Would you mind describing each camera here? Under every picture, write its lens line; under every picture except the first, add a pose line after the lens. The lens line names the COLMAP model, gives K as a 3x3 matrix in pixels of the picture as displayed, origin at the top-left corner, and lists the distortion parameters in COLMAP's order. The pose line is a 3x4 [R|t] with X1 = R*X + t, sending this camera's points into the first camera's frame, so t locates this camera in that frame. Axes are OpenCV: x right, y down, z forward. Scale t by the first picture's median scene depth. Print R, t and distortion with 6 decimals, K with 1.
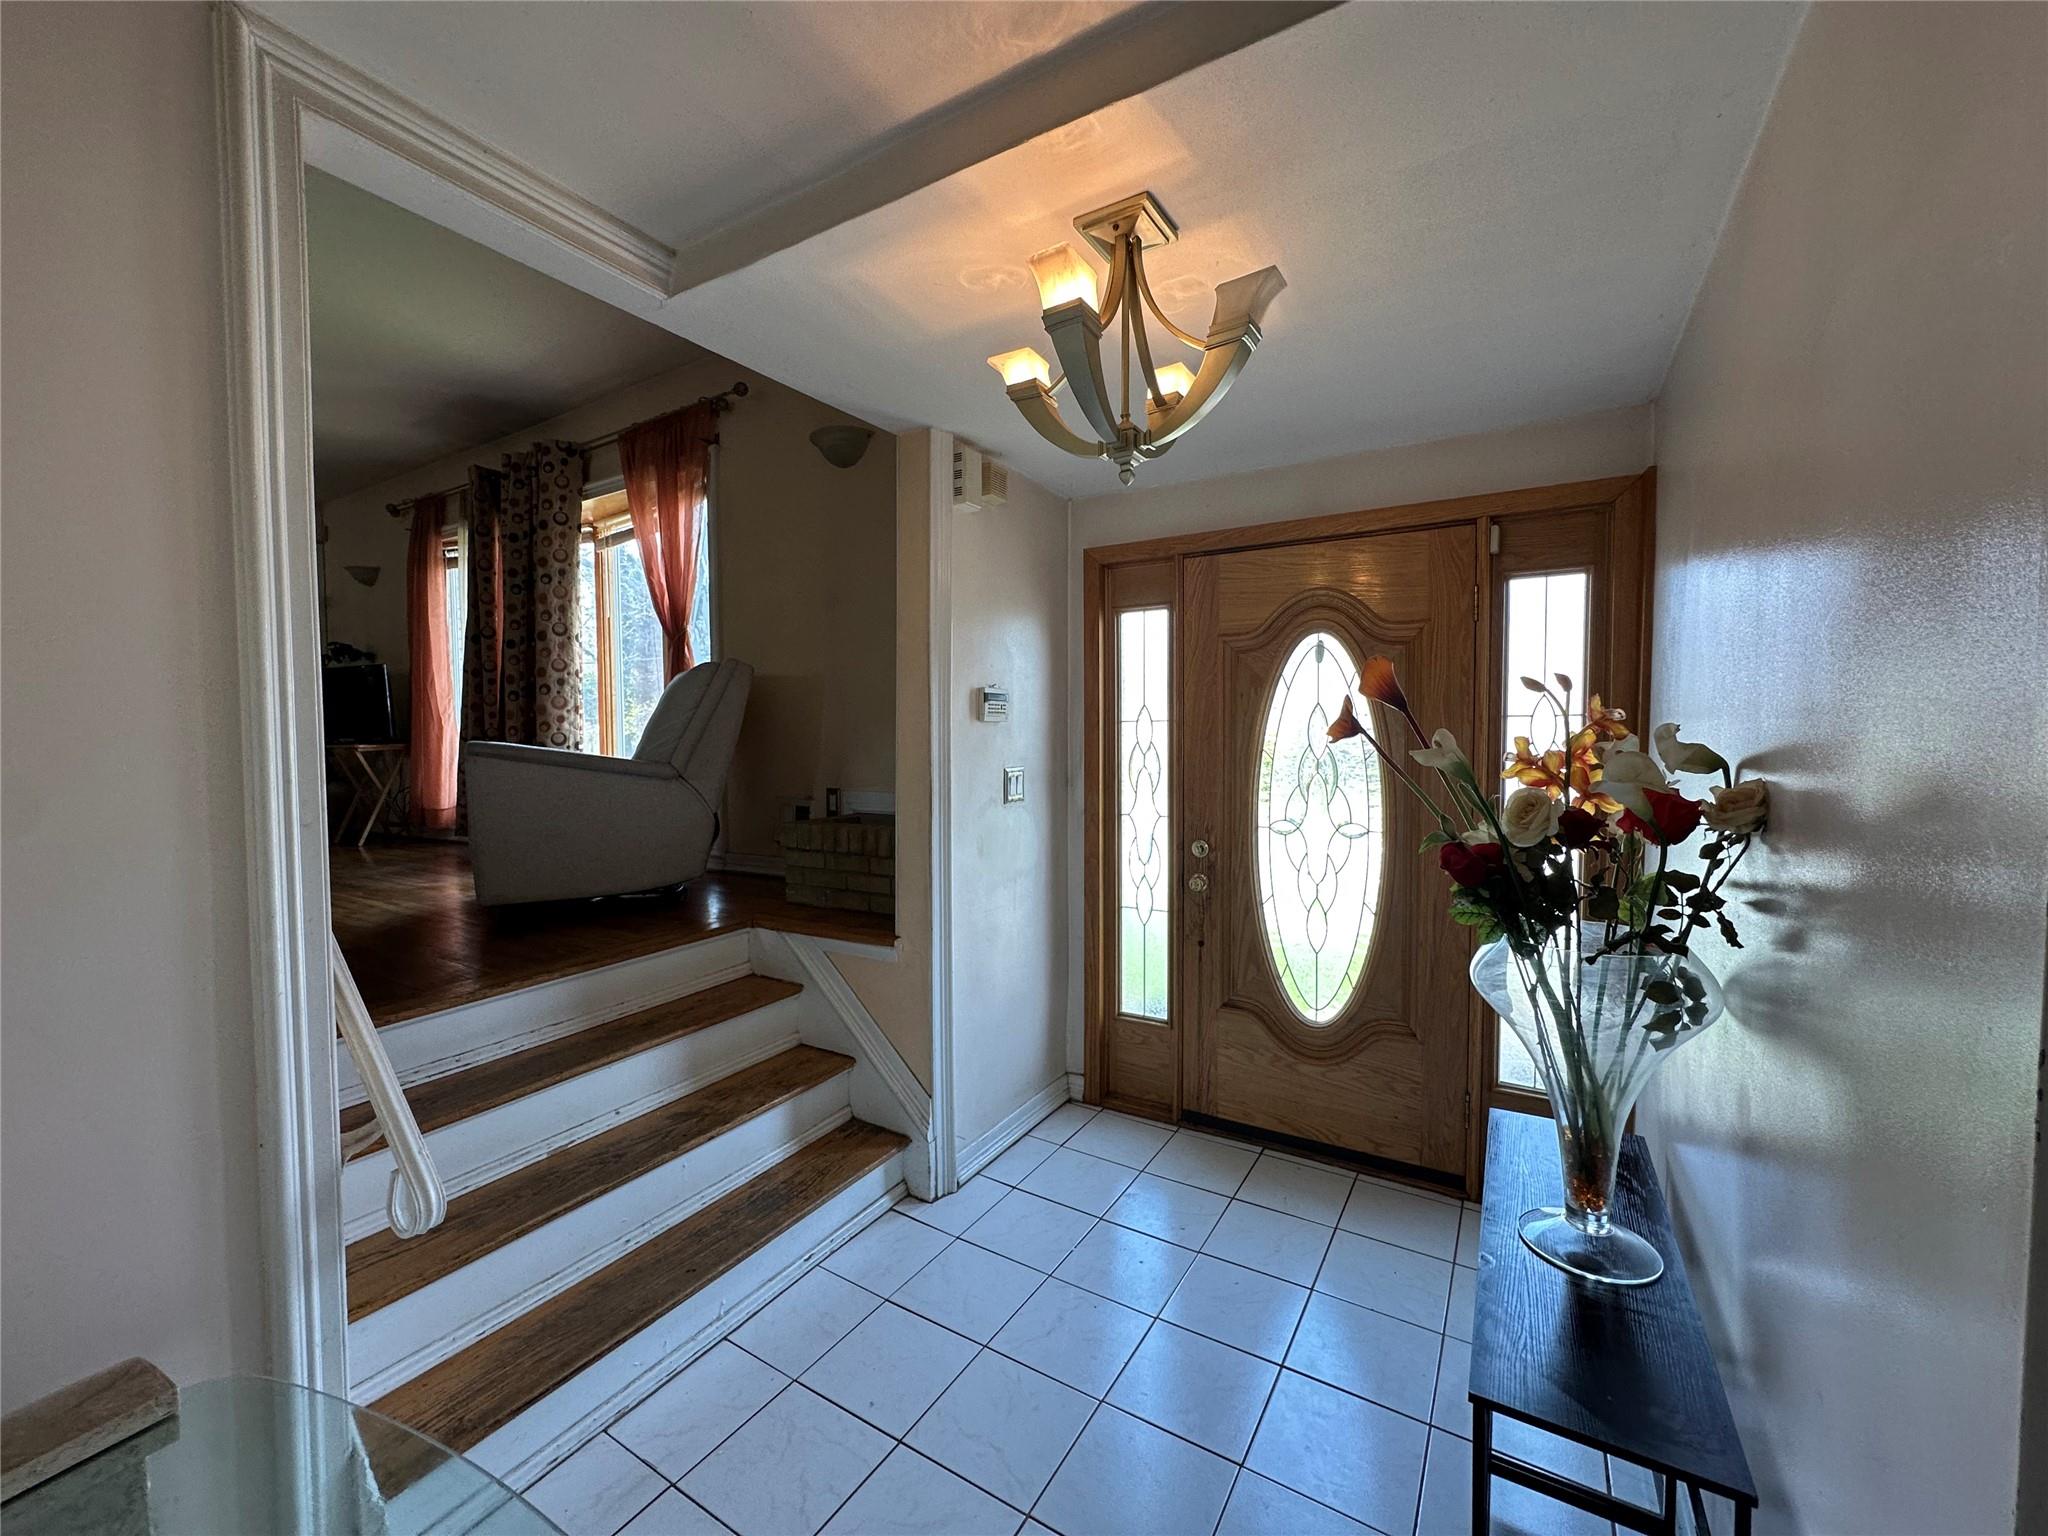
lens RADIAL K [[819.6, 0, 1025.8], [0, 819.6, 768.1], [0, 0, 1]] dist [-0.002836, 0.000582]
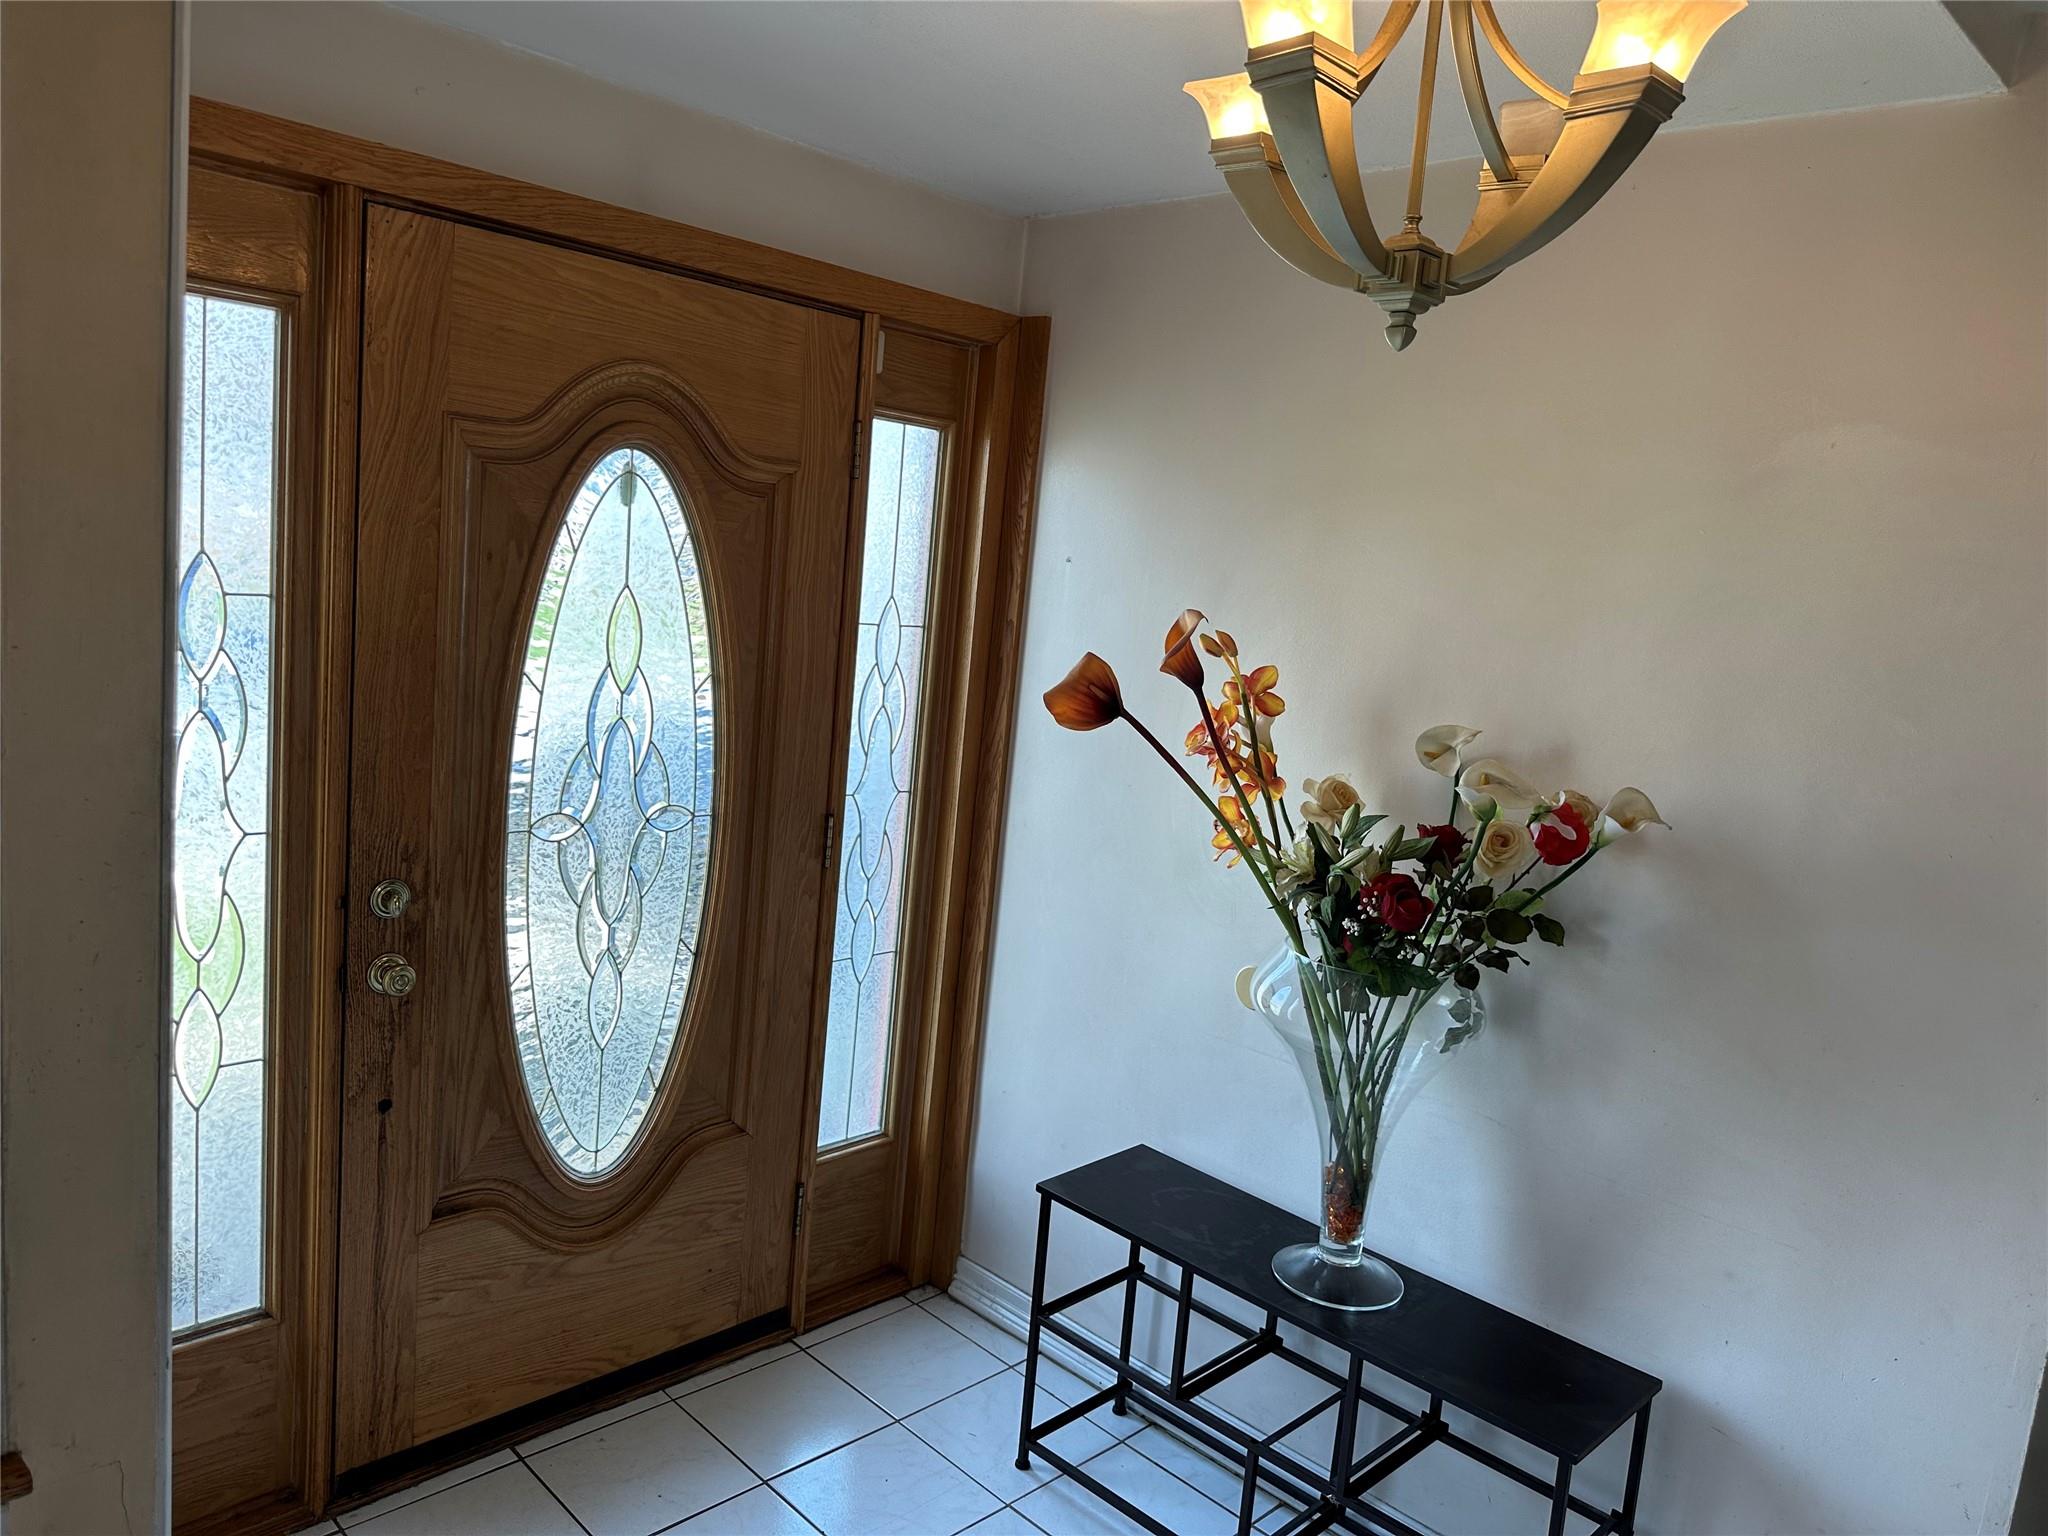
lens RADIAL K [[1442.2, 0, 1014.0], [0, 1442.2, 780.0], [0, 0, 1]] dist [0.114980, -0.167333]
pose [[0.239970, -0.120584, 0.963262, -0.515366], [-0.054671, 0.989002, 0.137426, -0.103041], [-0.969240, -0.085641, 0.230739, 0.563793]]
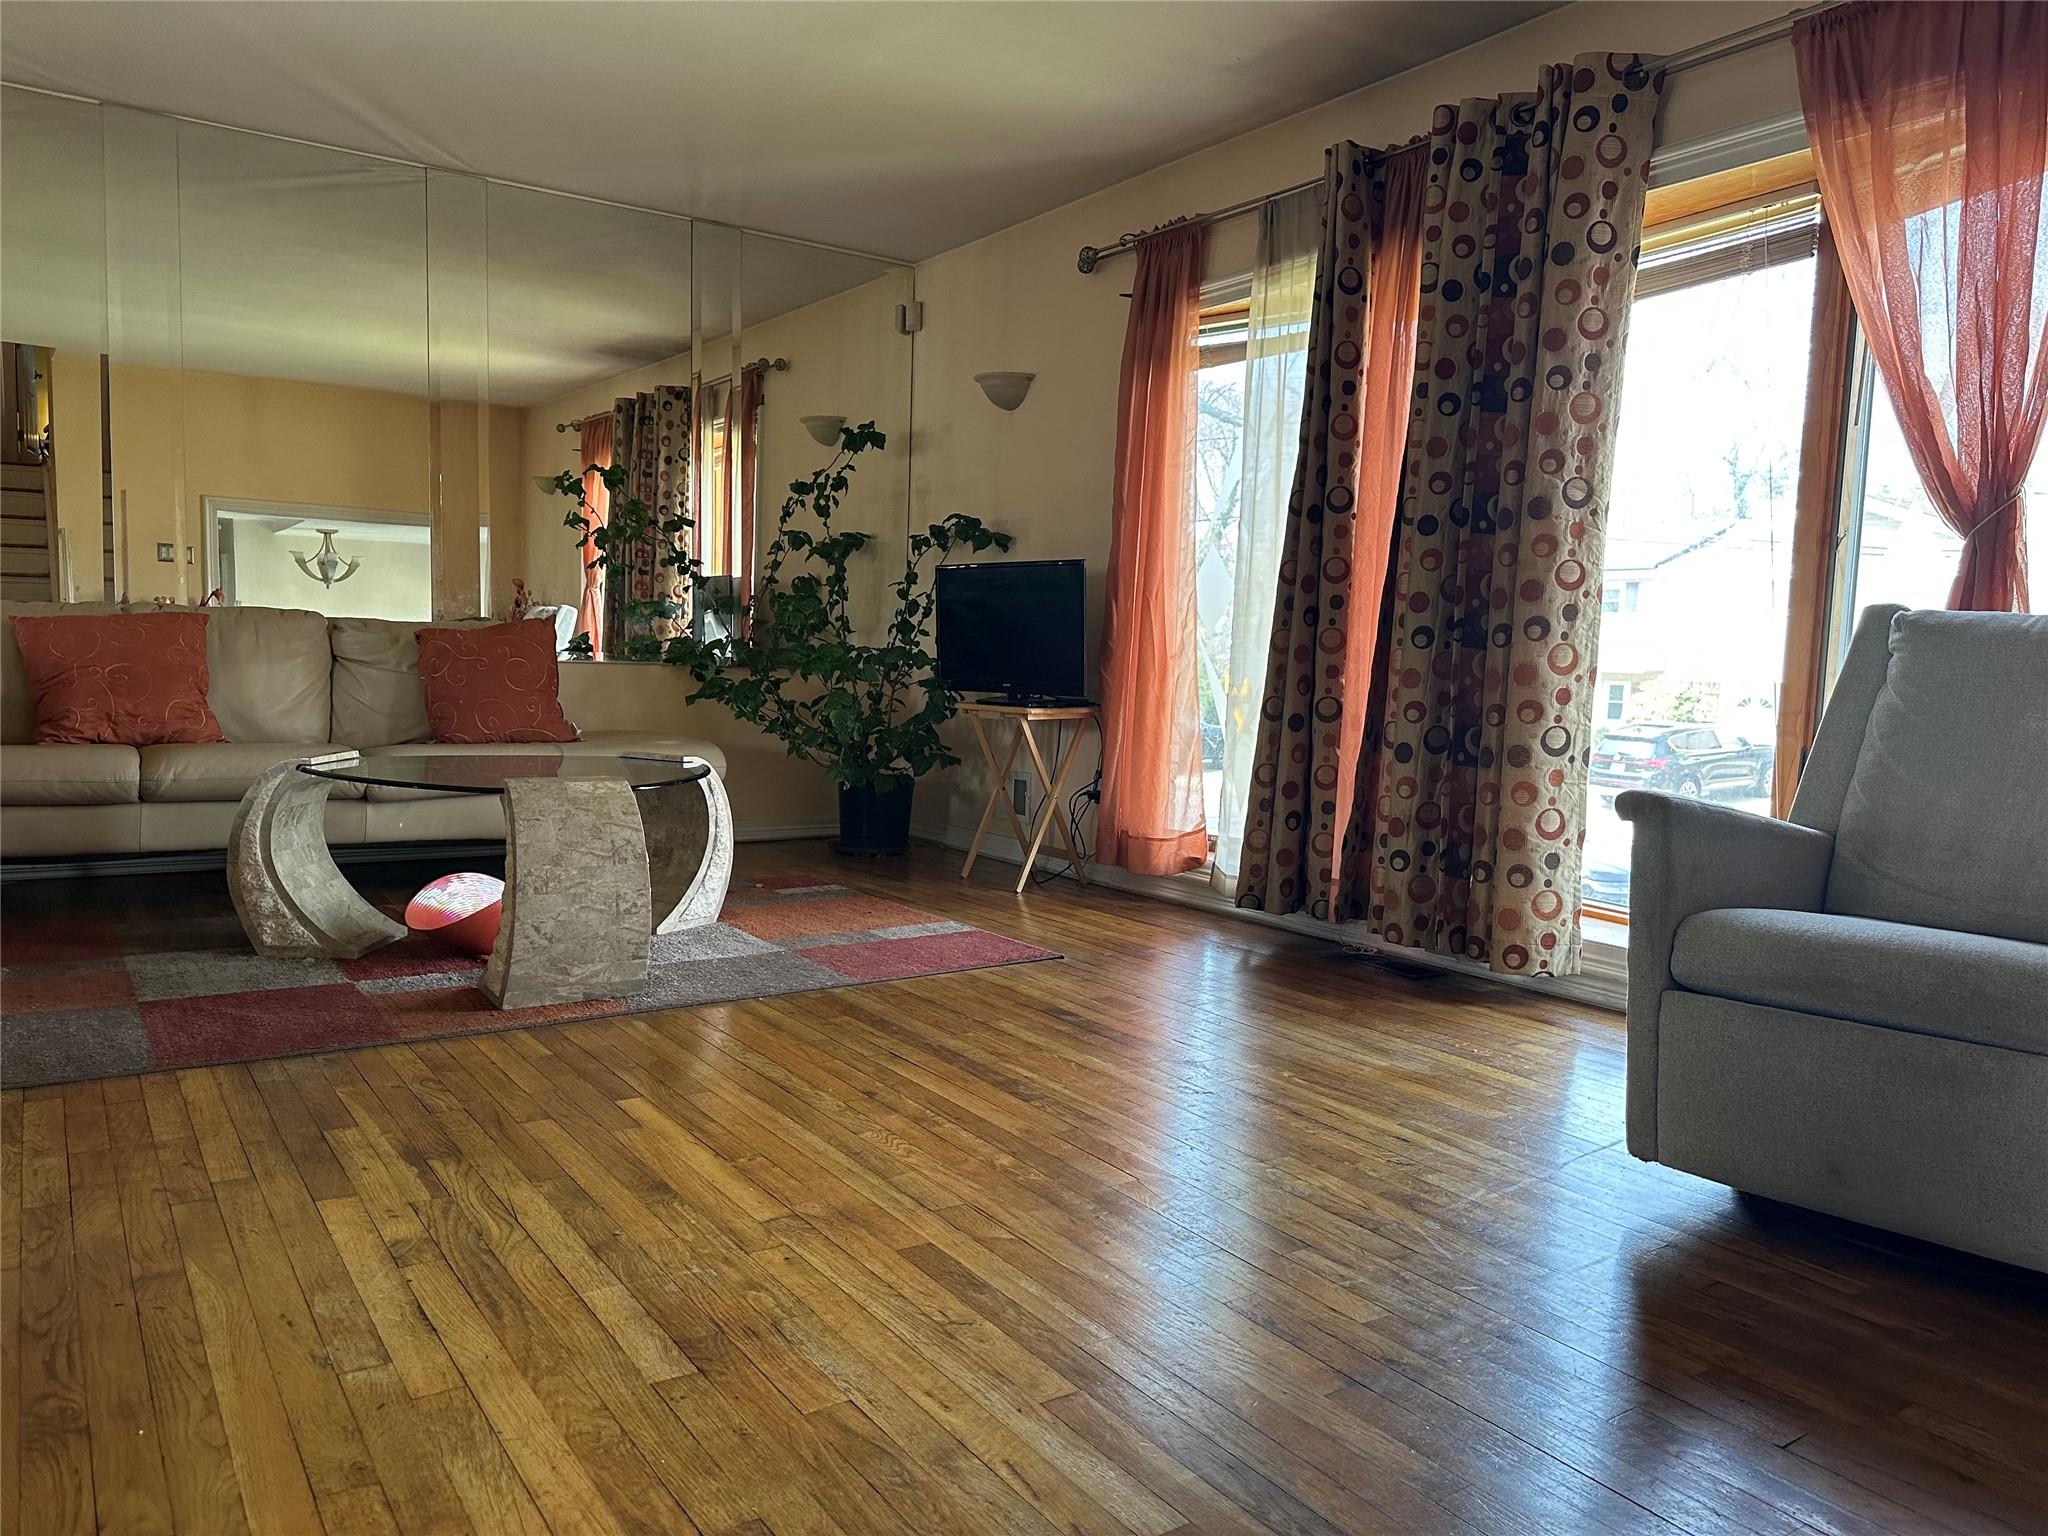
lens RADIAL K [[1444.1, 0, 1029.2], [0, 1444.1, 785.2], [0, 0, 1]] dist [0.078193, -0.126047]
pose [[0.910145, 0.080021, -0.406489, -0.834973], [-0.061757, 0.996412, 0.057877, -0.065212], [0.409661, -0.027573, 0.911821, 0.257576]]
